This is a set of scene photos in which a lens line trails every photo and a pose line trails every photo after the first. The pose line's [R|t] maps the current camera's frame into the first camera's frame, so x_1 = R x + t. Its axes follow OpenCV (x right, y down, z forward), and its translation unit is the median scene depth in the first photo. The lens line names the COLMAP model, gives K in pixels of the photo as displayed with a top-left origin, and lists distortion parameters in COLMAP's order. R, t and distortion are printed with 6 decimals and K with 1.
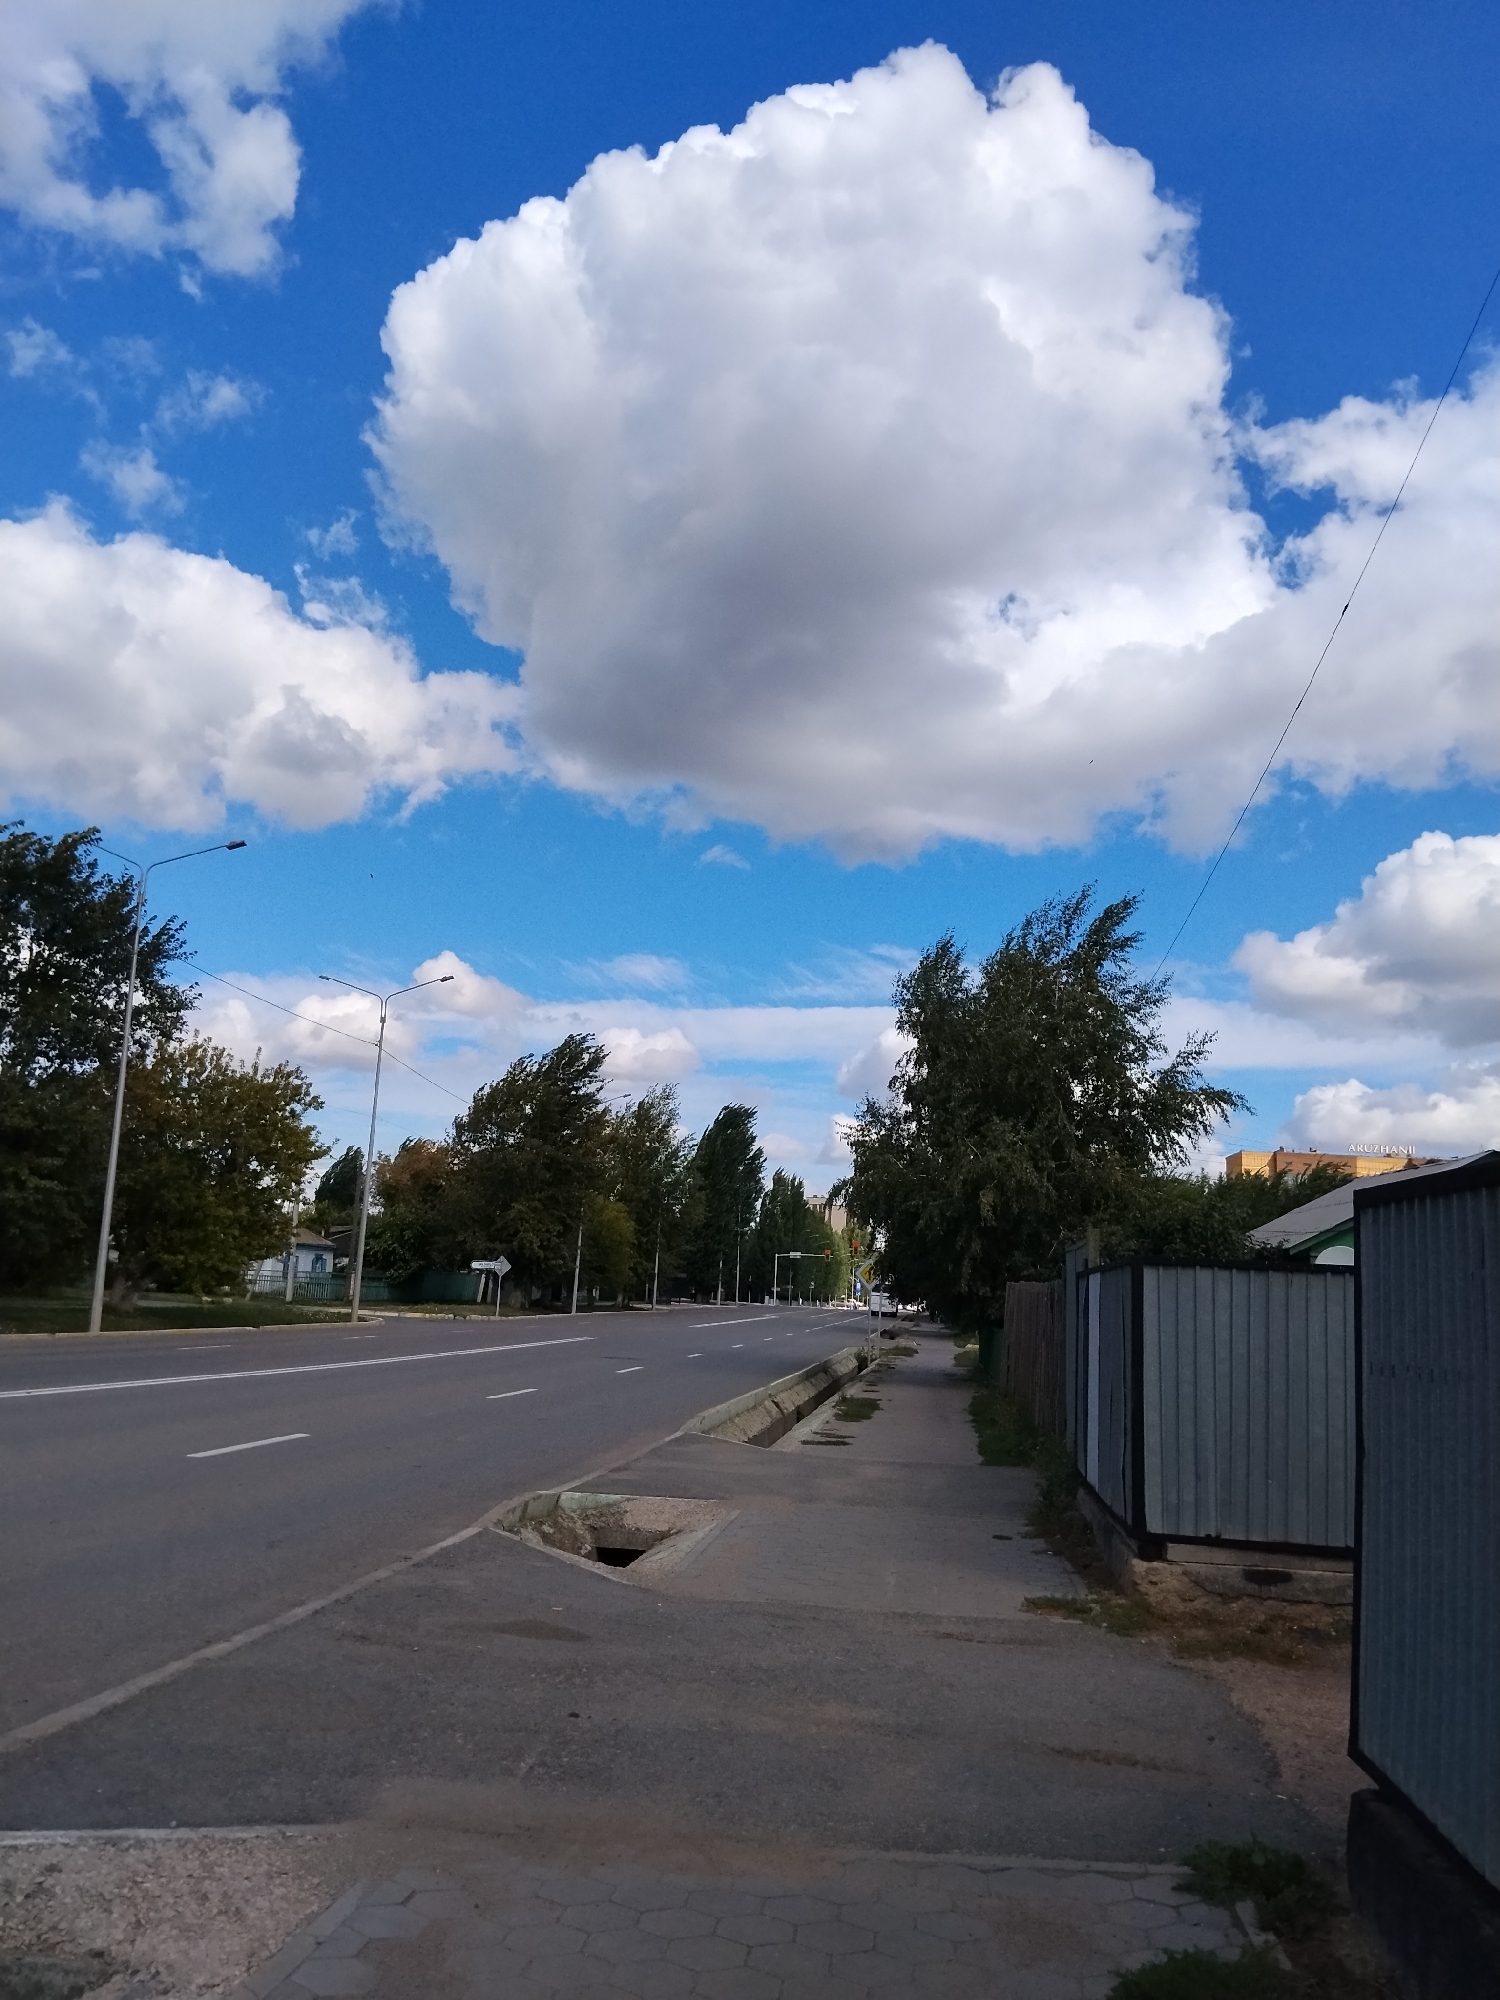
lens RADIAL K [[1688.5, 0, 754.9], [0, 1688.5, 998.2], [0, 0, 1]] dist [0.148732, -0.324945]
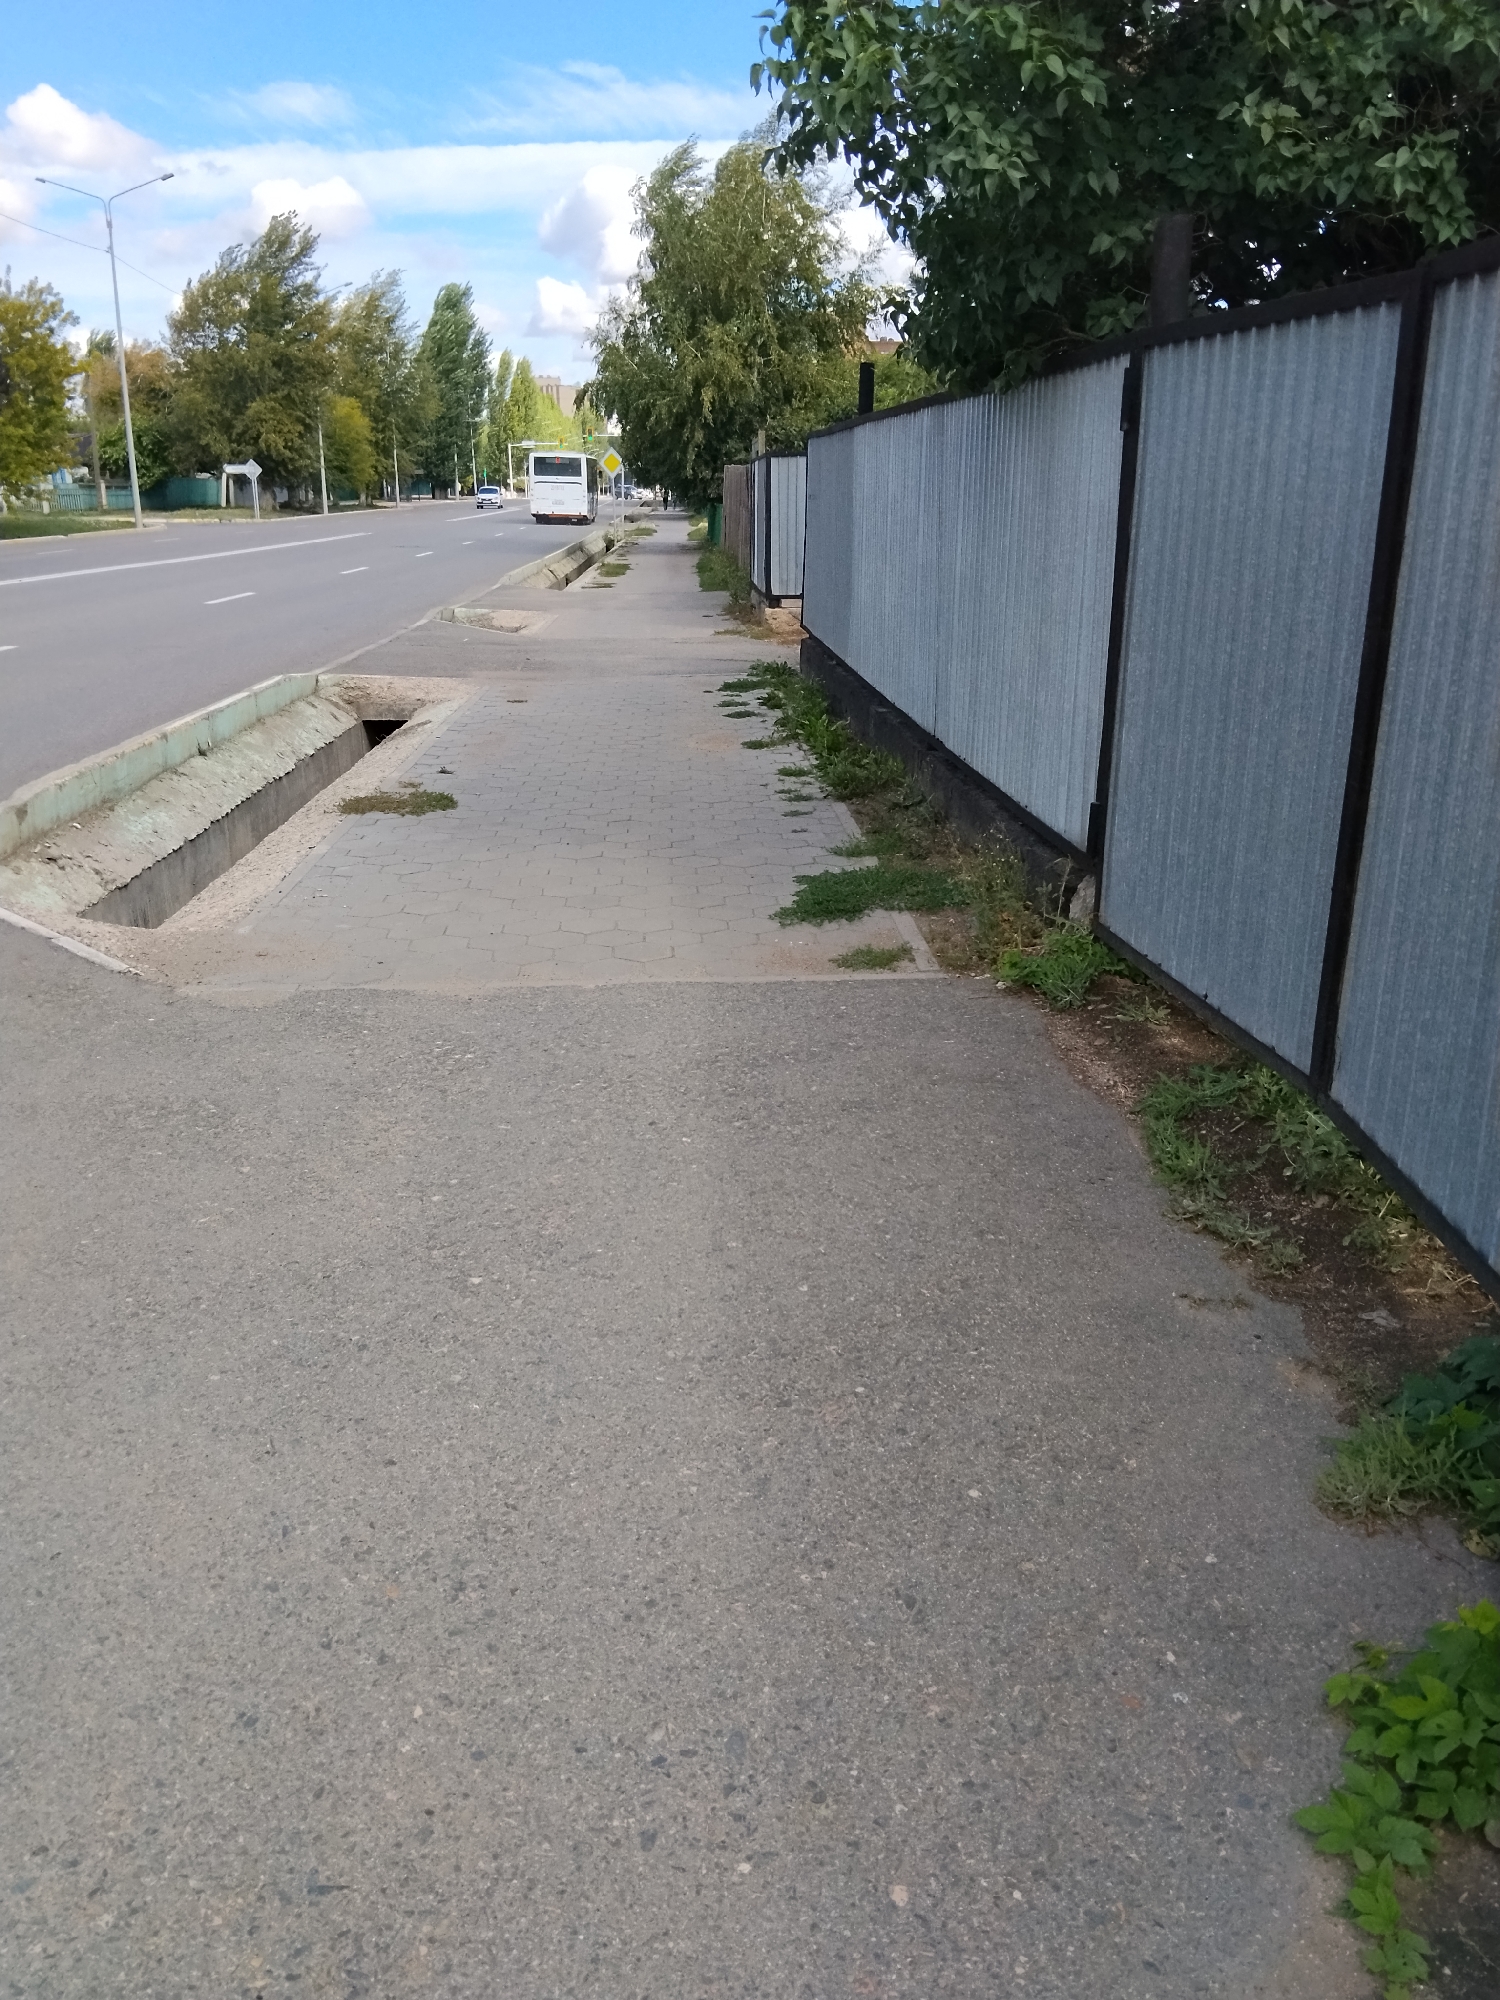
lens RADIAL K [[1688.5, 0, 754.9], [0, 1688.5, 998.2], [0, 0, 1]] dist [0.148732, -0.324945]
pose [[0.987433, -0.090985, 0.129220, -0.016711], [0.023129, 0.892043, 0.451358, -0.030119], [-0.156337, -0.442697, 0.882937, -0.172326]]
